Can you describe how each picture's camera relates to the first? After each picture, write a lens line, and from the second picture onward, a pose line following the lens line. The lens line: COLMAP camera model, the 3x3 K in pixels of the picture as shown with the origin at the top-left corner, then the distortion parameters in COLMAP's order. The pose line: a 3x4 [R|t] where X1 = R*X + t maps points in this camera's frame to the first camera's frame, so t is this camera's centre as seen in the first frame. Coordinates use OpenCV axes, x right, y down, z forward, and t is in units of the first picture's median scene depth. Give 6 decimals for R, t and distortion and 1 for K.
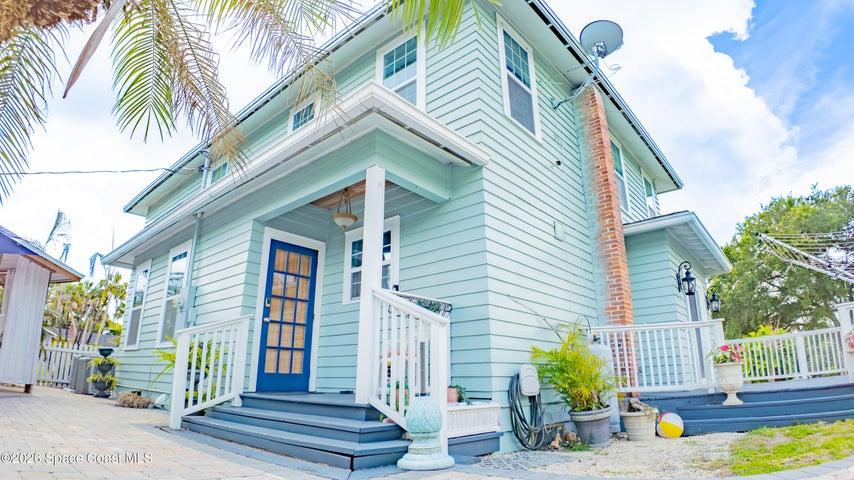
lens RADIAL K [[460.4, 0, 427.0], [0, 460.4, 240.0], [0, 0, 1]] dist [-0.076783, -0.031721]
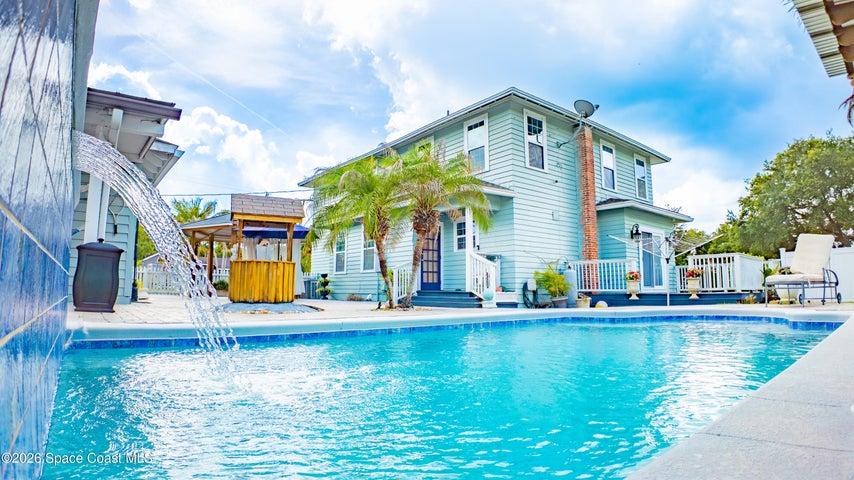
lens RADIAL K [[460.4, 0, 427.0], [0, 460.4, 240.0], [0, 0, 1]] dist [-0.076783, -0.031721]
pose [[0.984711, -0.015831, -0.173475, 0.080977], [0.047893, 0.982087, 0.182238, -0.359881], [0.167483, -0.187760, 0.967830, -1.277042]]
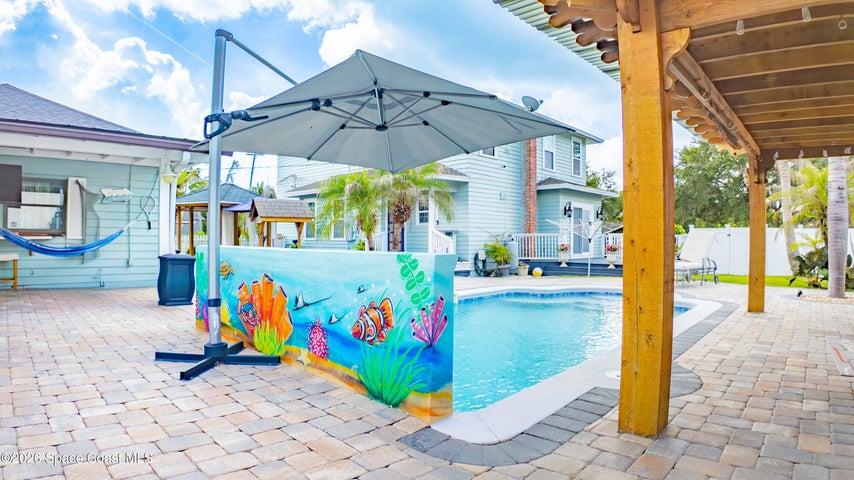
lens RADIAL K [[469.5, 0, 427.0], [0, 469.5, 240.0], [0, 0, 1]] dist [-0.052394, -0.113242]
pose [[0.998853, 0.007397, -0.047302, 0.004429], [0.006814, 0.955970, 0.293386, -0.601893], [0.047389, -0.293372, 0.954823, -1.682130]]
